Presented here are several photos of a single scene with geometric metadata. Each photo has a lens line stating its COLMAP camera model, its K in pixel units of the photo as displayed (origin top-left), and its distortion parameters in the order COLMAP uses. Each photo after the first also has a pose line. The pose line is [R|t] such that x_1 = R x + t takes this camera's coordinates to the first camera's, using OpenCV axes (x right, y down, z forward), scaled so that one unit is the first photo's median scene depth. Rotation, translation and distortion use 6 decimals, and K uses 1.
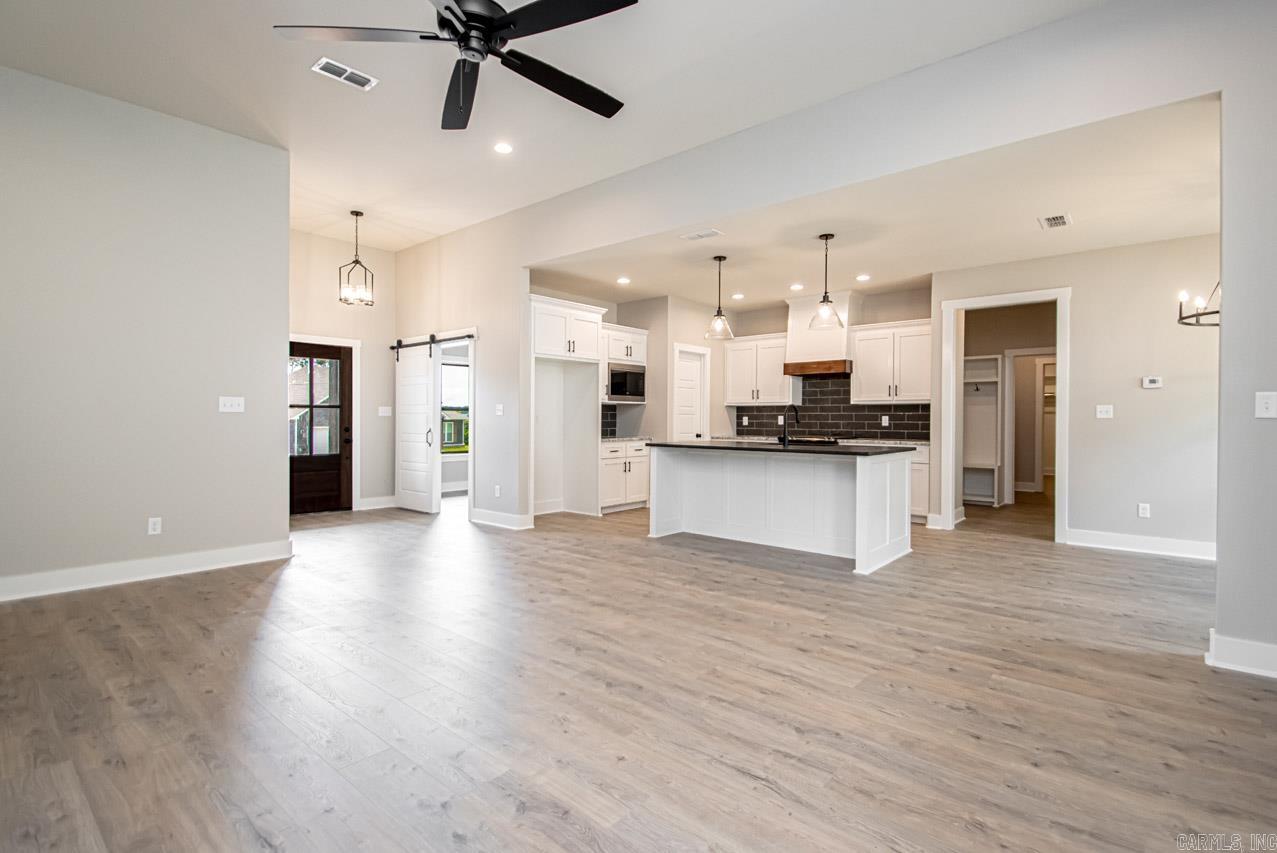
lens RADIAL K [[600.9, 0, 656.8], [0, 600.9, 432.6], [0, 0, 1]] dist [0.007806, -0.006133]
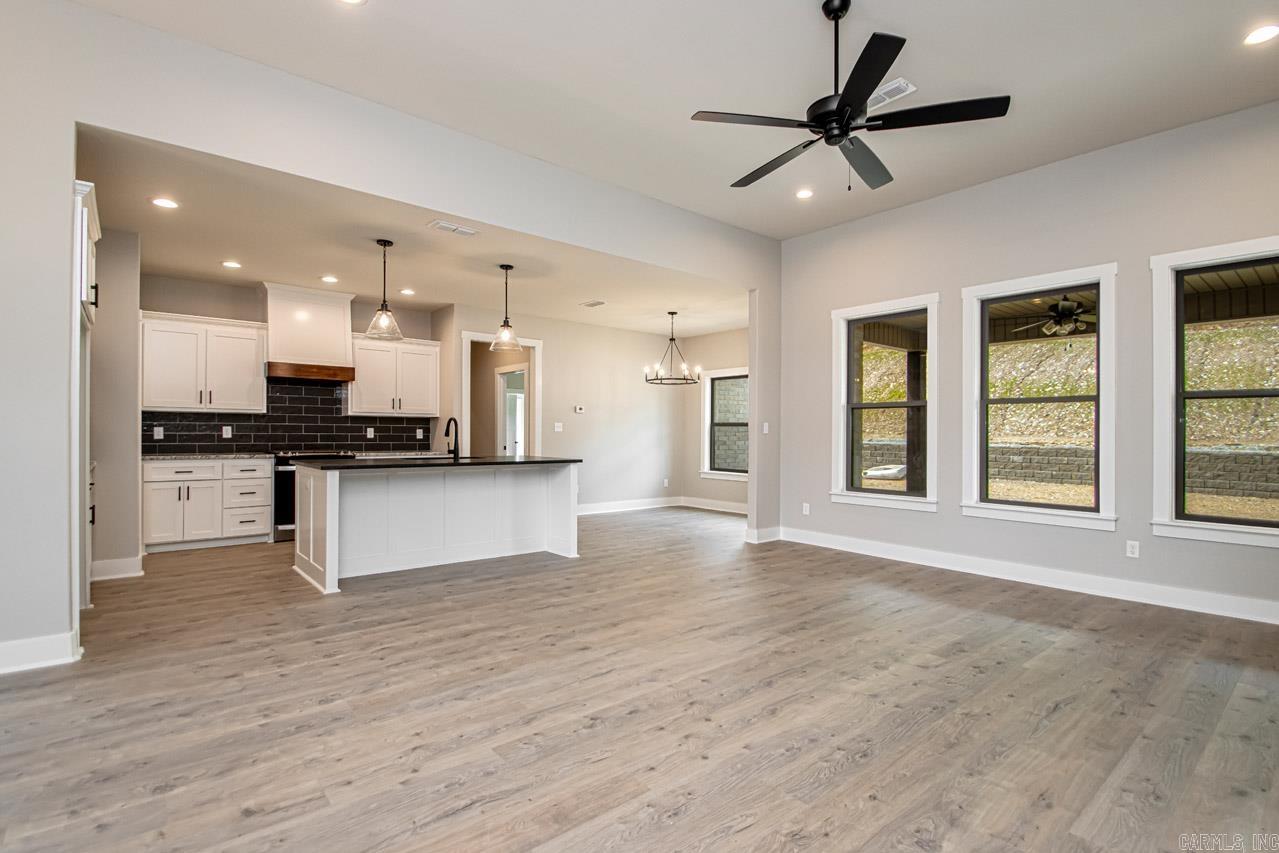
lens RADIAL K [[601.8, 0, 644.2], [0, 601.8, 426.0], [0, 0, 1]] dist [0.007806, -0.006133]
pose [[0.173719, 0.010118, 0.984743, -0.537724], [0.016338, 0.999780, -0.013154, -0.010890], [-0.984660, 0.018374, 0.173516, 0.398423]]
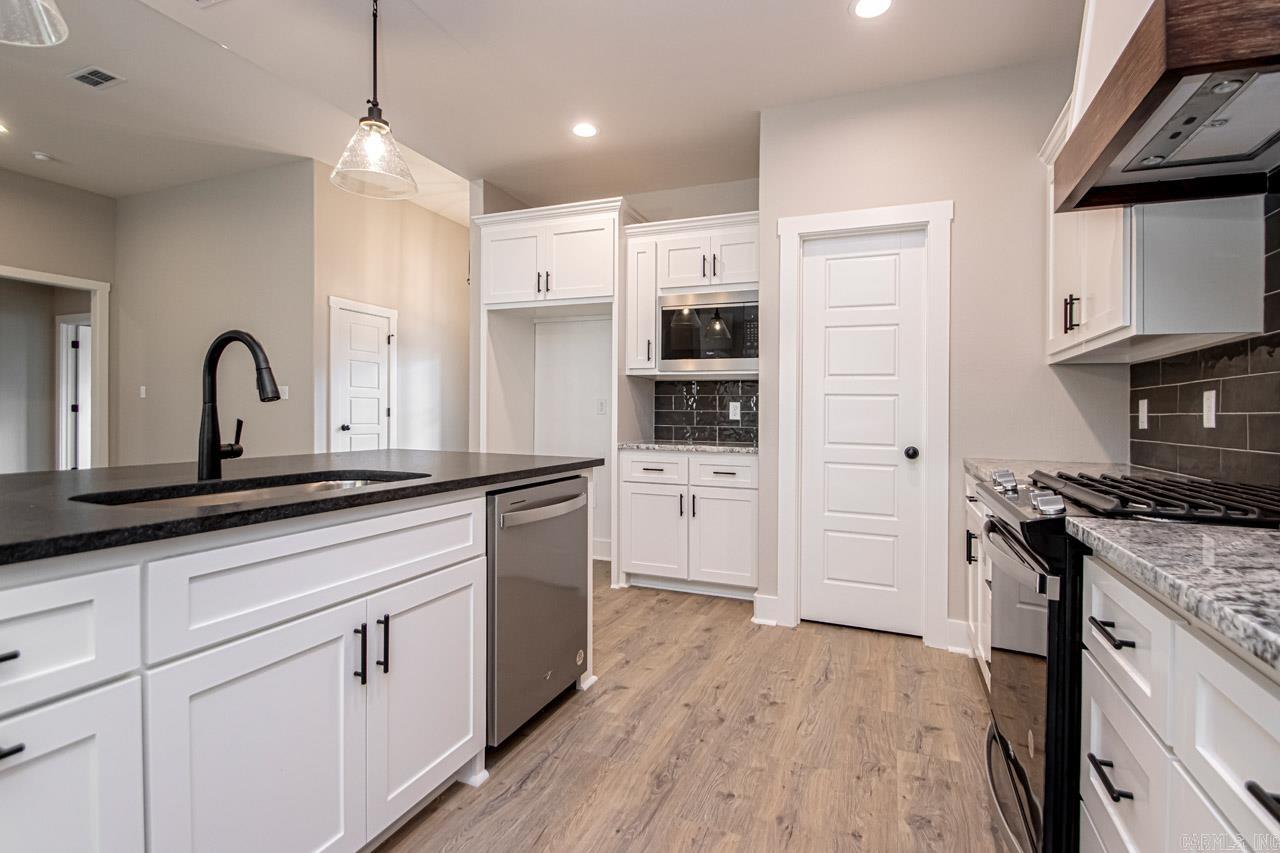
lens RADIAL K [[602.3, 0, 645.4], [0, 602.3, 418.7], [0, 0, 1]] dist [0.007806, -0.006133]
pose [[0.317260, 0.008797, -0.948298, 0.415589], [-0.034402, 0.999406, -0.002238, -0.010715], [0.947714, 0.033333, 0.317374, 0.840241]]
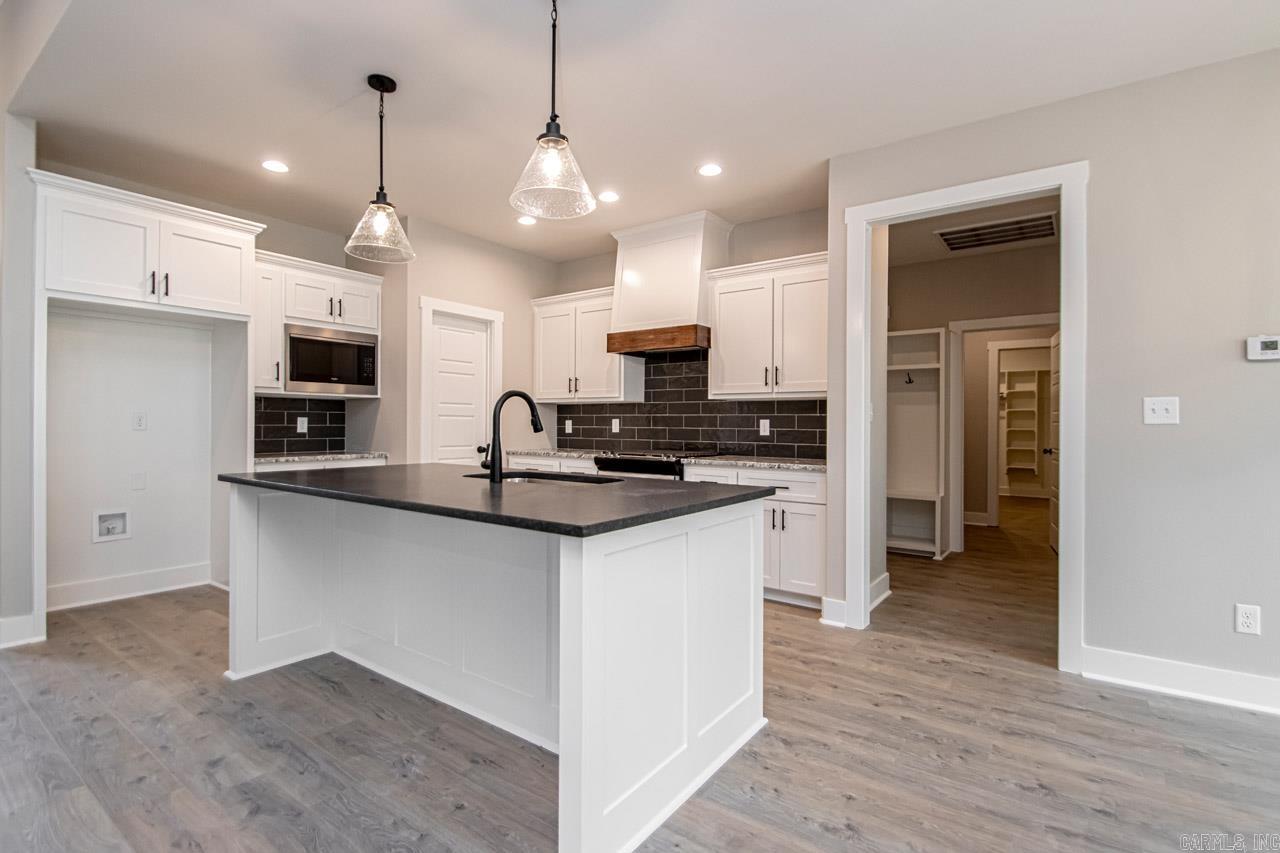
lens RADIAL K [[602.3, 0, 640.8], [0, 602.3, 431.3], [0, 0, 1]] dist [0.007806, -0.006133]
pose [[0.997723, 0.002661, 0.067390, 0.221428], [-0.001957, 0.999943, -0.010516, -0.009126], [-0.067414, 0.010360, 0.997671, 0.411910]]
